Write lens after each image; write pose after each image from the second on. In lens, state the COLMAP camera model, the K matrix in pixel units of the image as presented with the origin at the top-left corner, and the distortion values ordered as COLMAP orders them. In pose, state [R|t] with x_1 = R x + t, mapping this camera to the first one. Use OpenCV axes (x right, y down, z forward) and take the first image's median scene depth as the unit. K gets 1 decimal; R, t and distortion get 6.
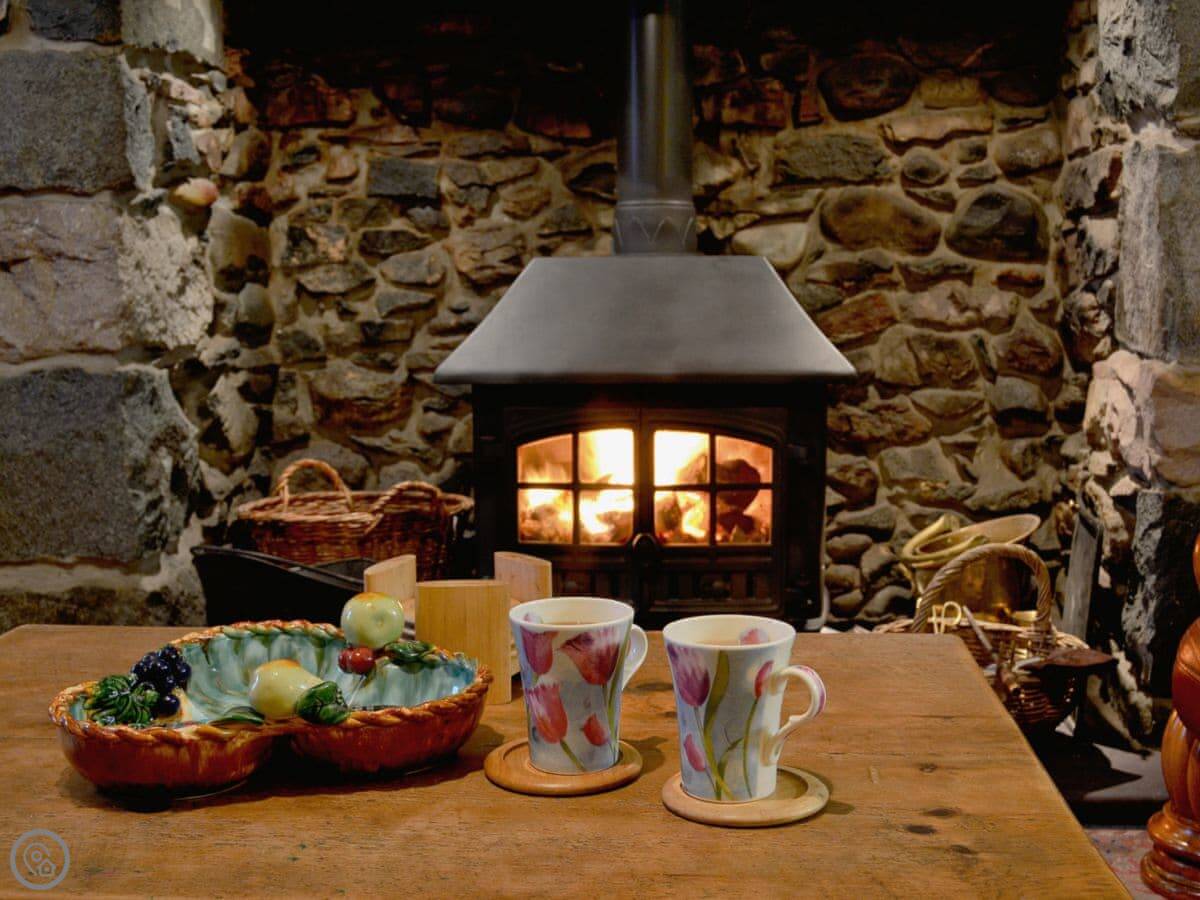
lens RADIAL K [[1313.7, 0, 600.0], [0, 1313.7, 450.0], [0, 0, 1]] dist [-0.058727, -0.006668]
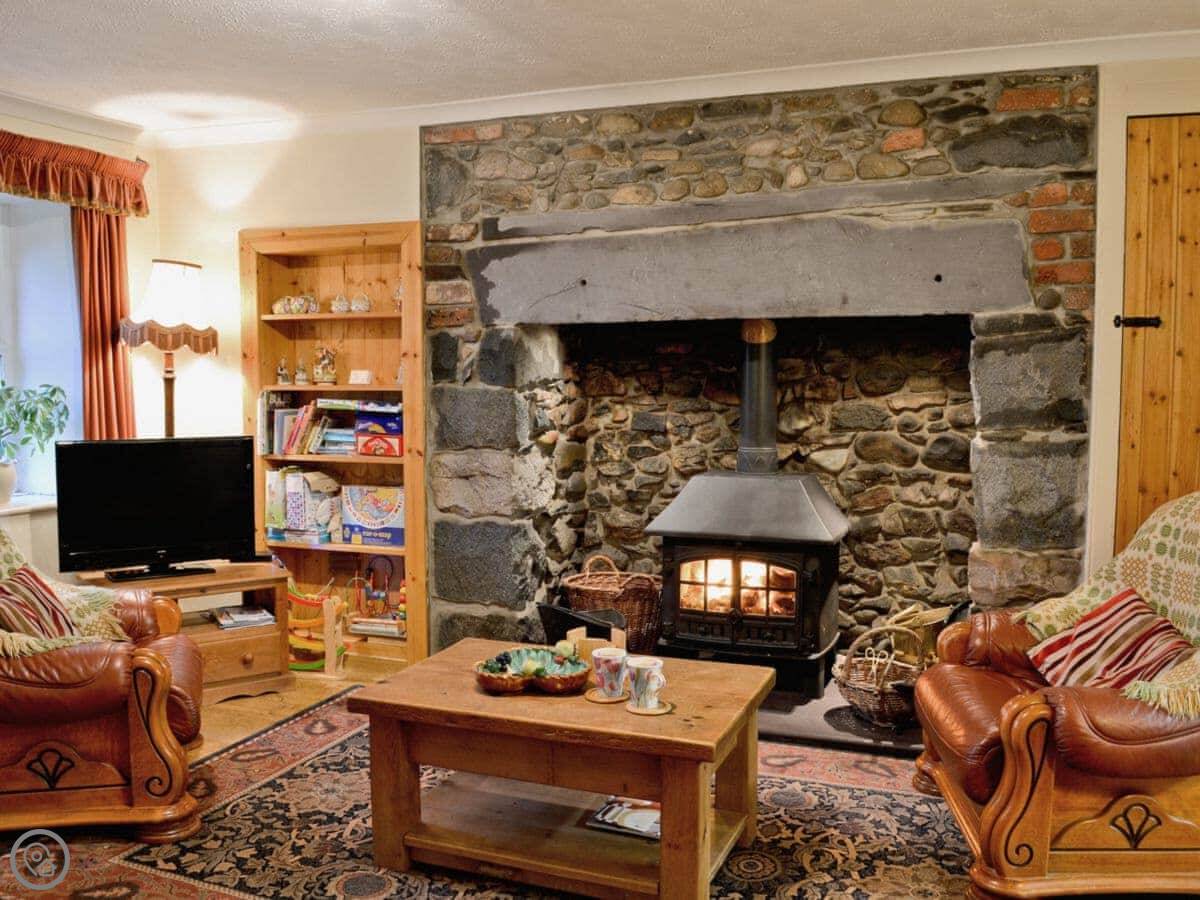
lens RADIAL K [[995.2, 0, 600.0], [0, 995.2, 450.0], [0, 0, 1]] dist [-0.083021, -0.002977]
pose [[0.956709, 0.026785, -0.289812, 0.233627], [-0.038092, 0.998714, -0.033444, -0.108966], [0.288544, 0.043036, 0.956499, -0.522333]]
